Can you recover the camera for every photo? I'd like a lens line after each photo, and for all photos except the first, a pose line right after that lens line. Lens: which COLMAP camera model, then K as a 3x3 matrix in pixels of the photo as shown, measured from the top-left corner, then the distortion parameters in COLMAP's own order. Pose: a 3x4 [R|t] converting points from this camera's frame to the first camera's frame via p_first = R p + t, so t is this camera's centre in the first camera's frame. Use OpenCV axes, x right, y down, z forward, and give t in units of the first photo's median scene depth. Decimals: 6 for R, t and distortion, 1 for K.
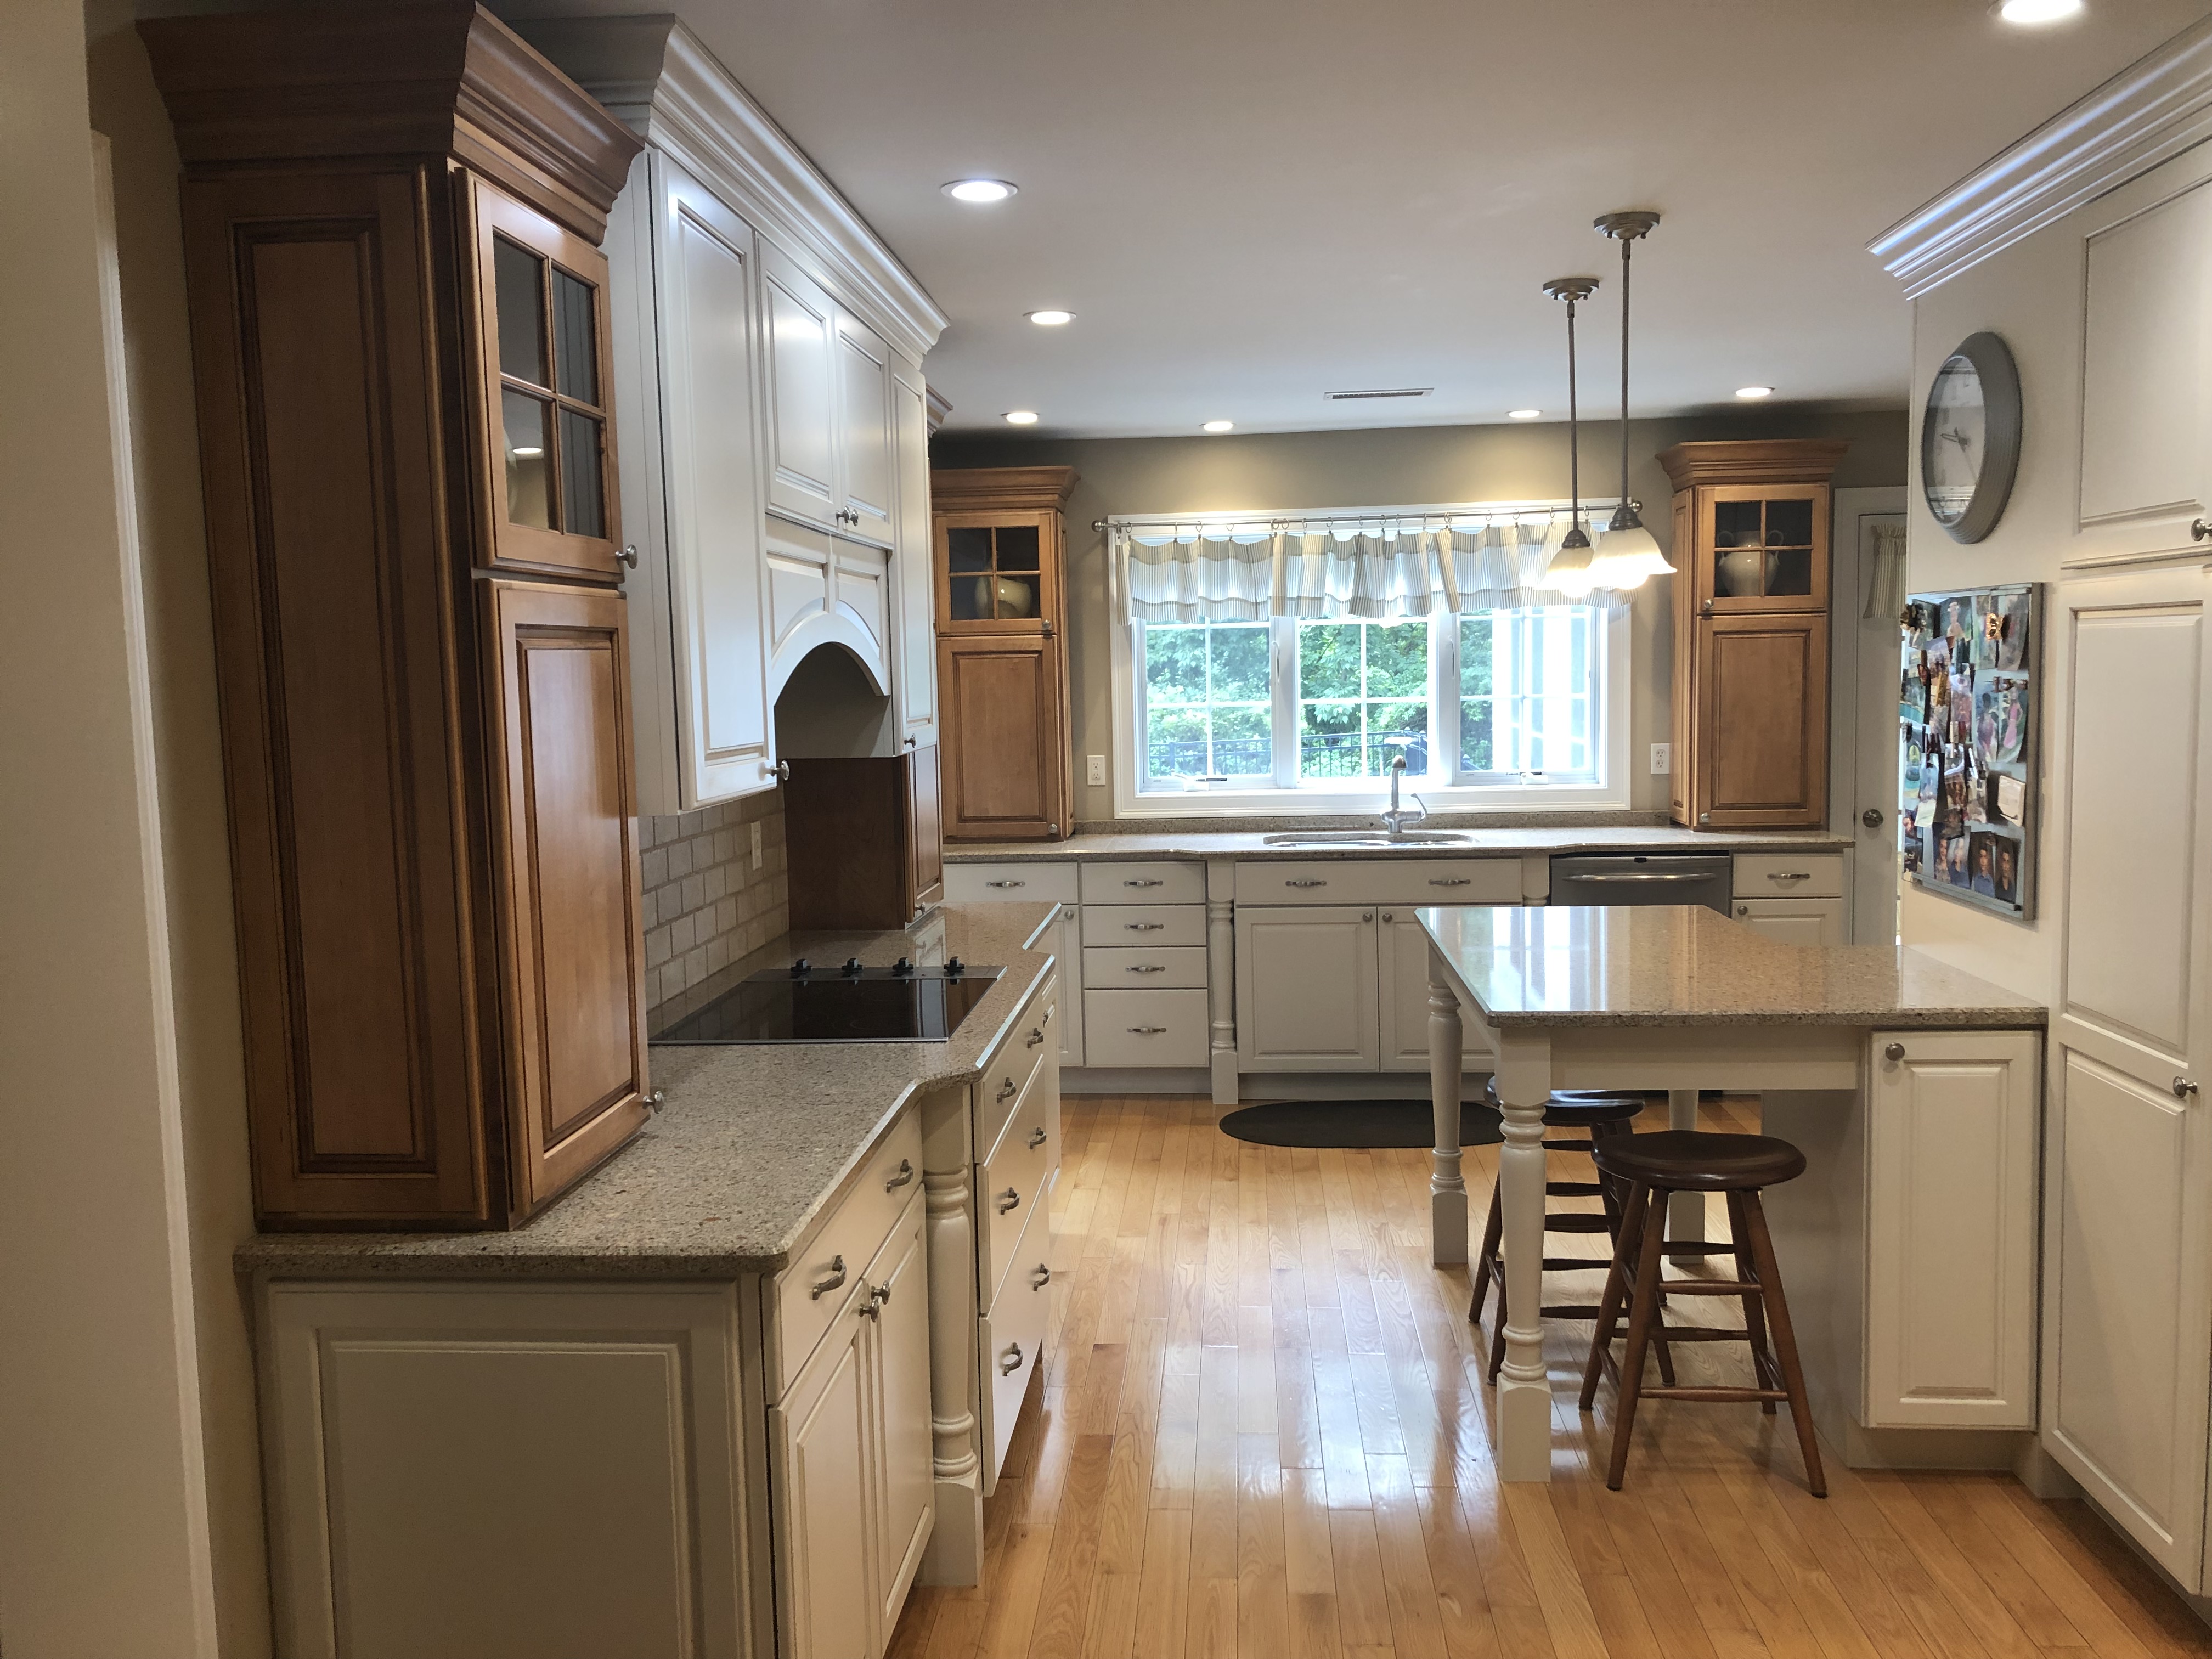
lens RADIAL K [[1782.6, 0, 1106.0], [0, 1782.6, 829.5], [0, 0, 1]] dist [0.112455, -0.210617]
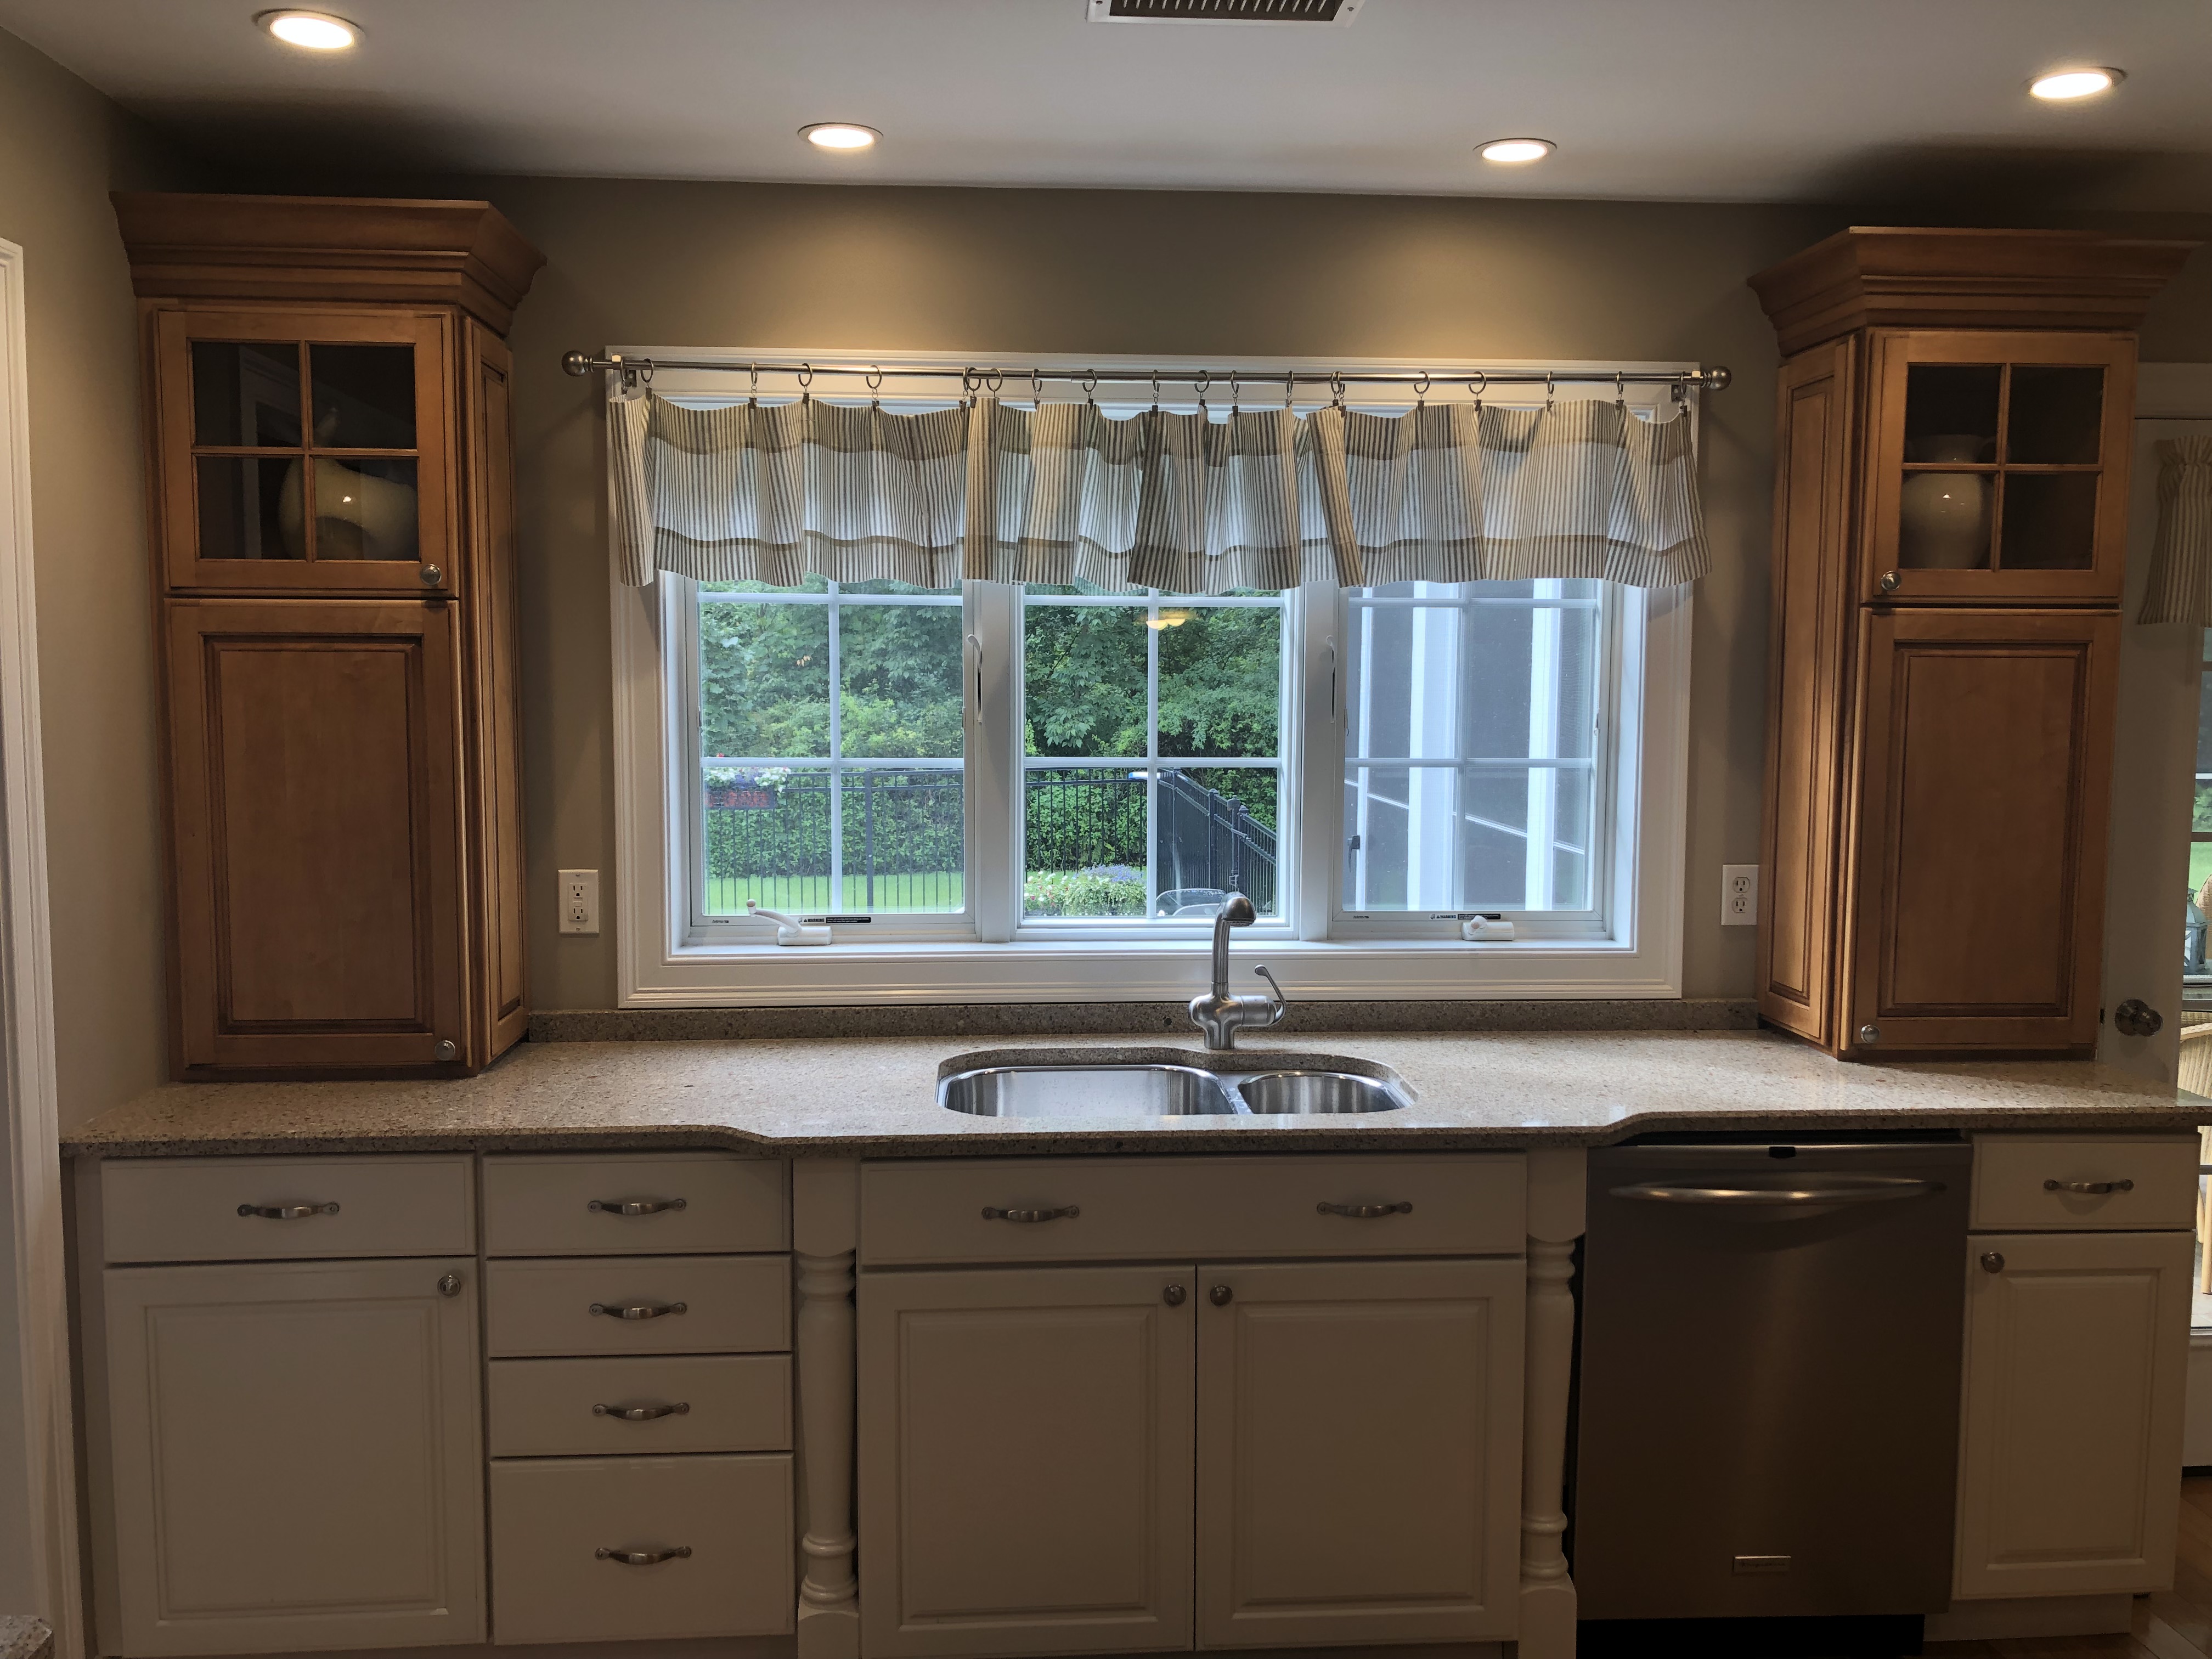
lens RADIAL K [[1985.2, 0, 1132.3], [0, 1985.2, 829.7], [0, 0, 1]] dist [0.039938, -0.005353]
pose [[0.986920, 0.014400, 0.160567, 0.054852], [-0.011932, 0.999796, -0.016321, -0.047249], [-0.160769, 0.014192, 0.986890, 0.492103]]
